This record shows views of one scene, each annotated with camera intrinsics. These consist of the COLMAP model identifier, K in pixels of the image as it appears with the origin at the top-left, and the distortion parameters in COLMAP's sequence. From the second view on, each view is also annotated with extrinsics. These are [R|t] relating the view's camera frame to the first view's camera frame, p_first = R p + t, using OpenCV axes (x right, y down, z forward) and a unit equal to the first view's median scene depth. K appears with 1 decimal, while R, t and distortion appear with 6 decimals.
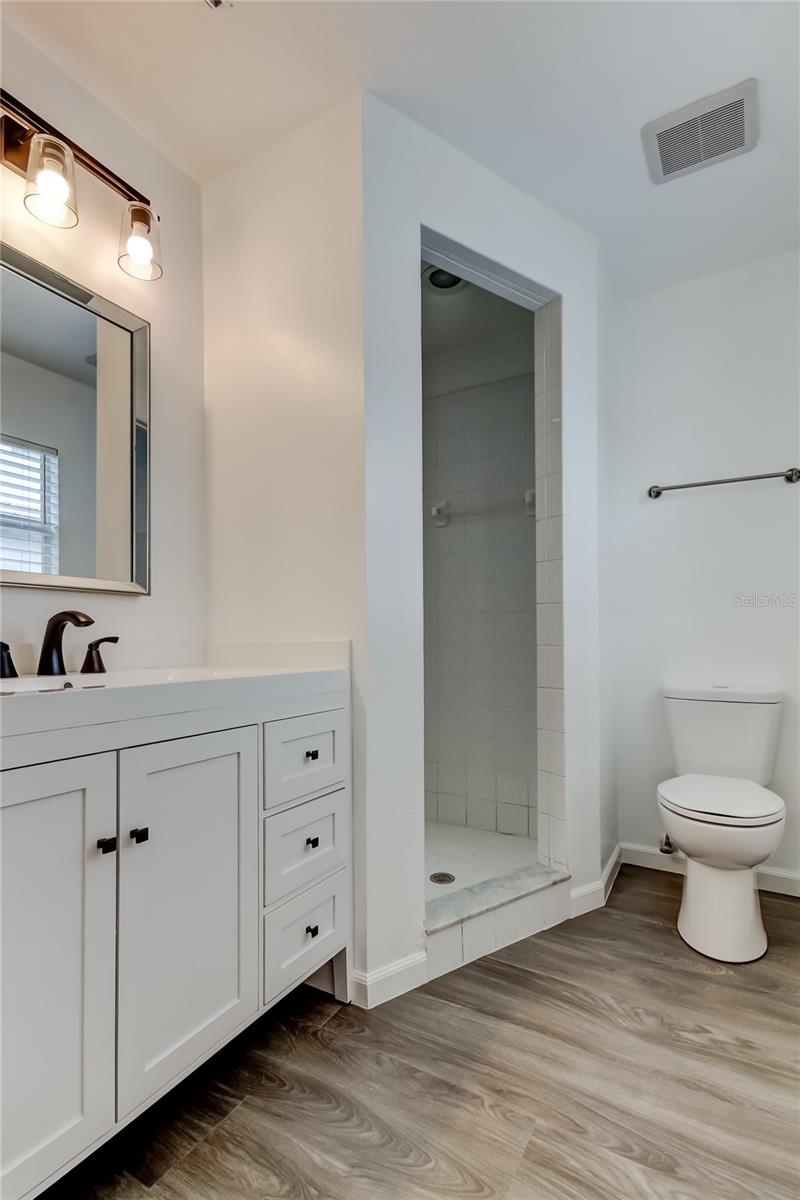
lens RADIAL K [[564.6, 0, 381.3], [0, 564.6, 599.6], [0, 0, 1]] dist [0.012869, -0.000115]
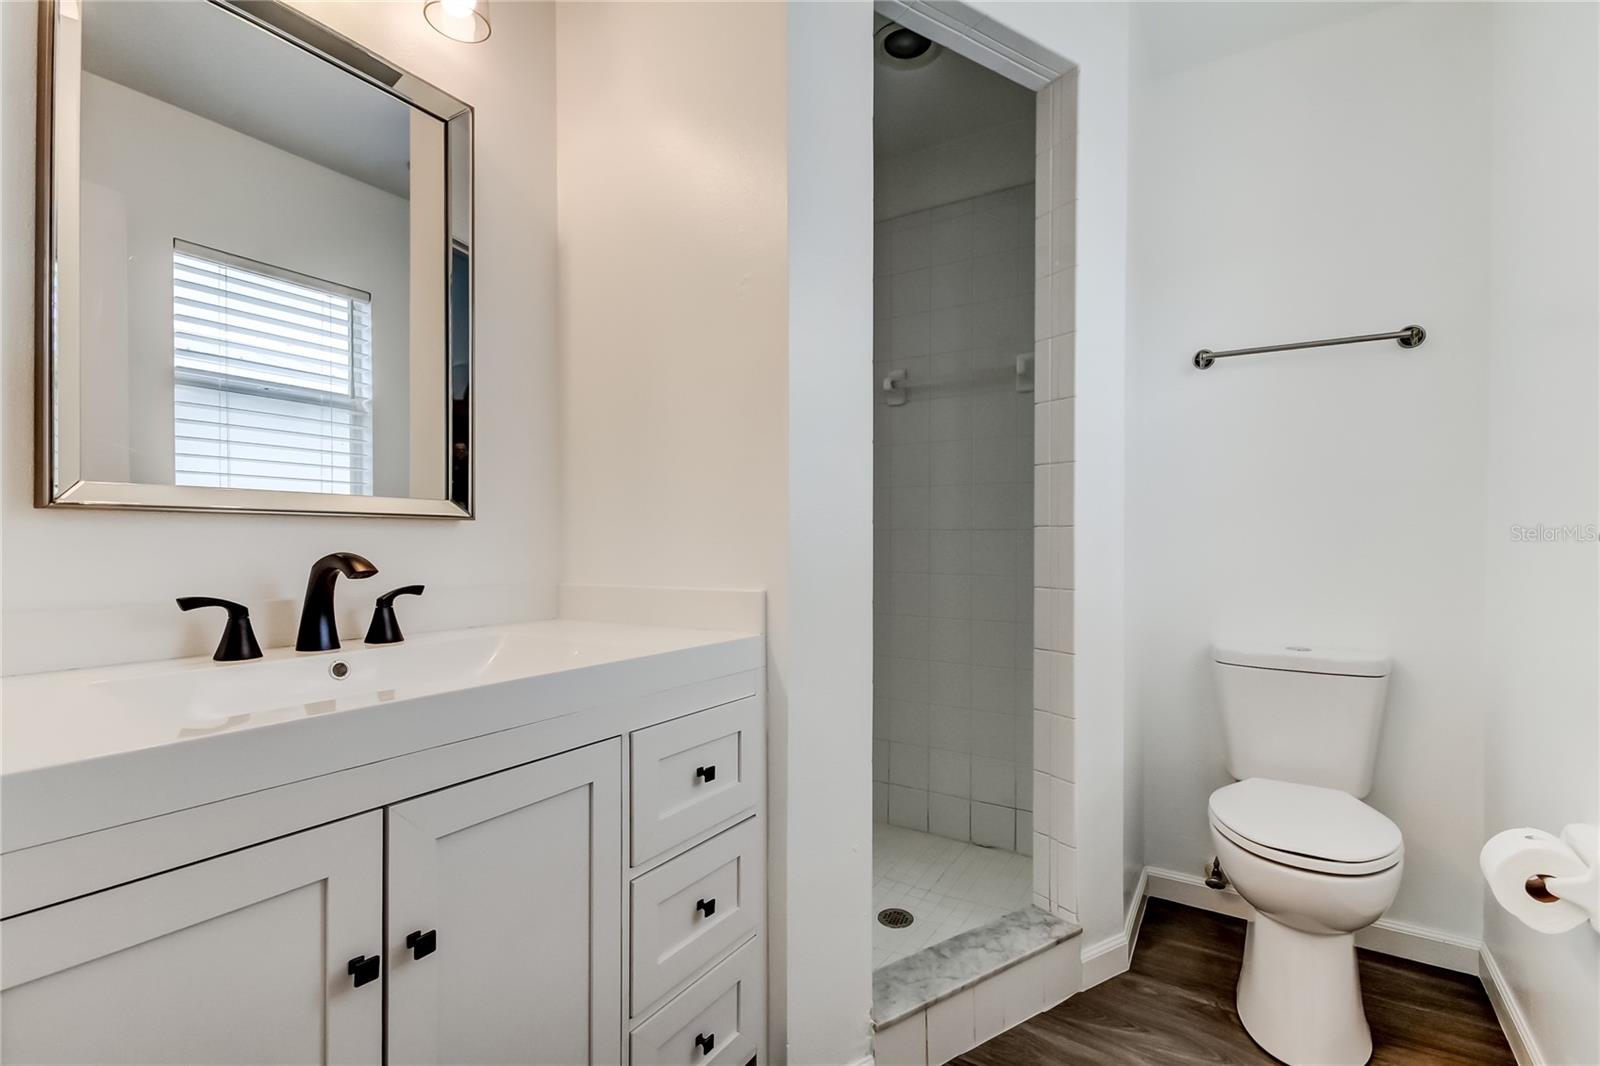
lens RADIAL K [[738.0, 0, 805.2], [0, 738.0, 546.1], [0, 0, 1]] dist [0.011709, 0.000049]
pose [[0.999927, 0.004481, -0.011185, 0.002724], [-0.003650, 0.997313, 0.073162, -0.046593], [0.011483, -0.073115, 0.997257, 0.120306]]
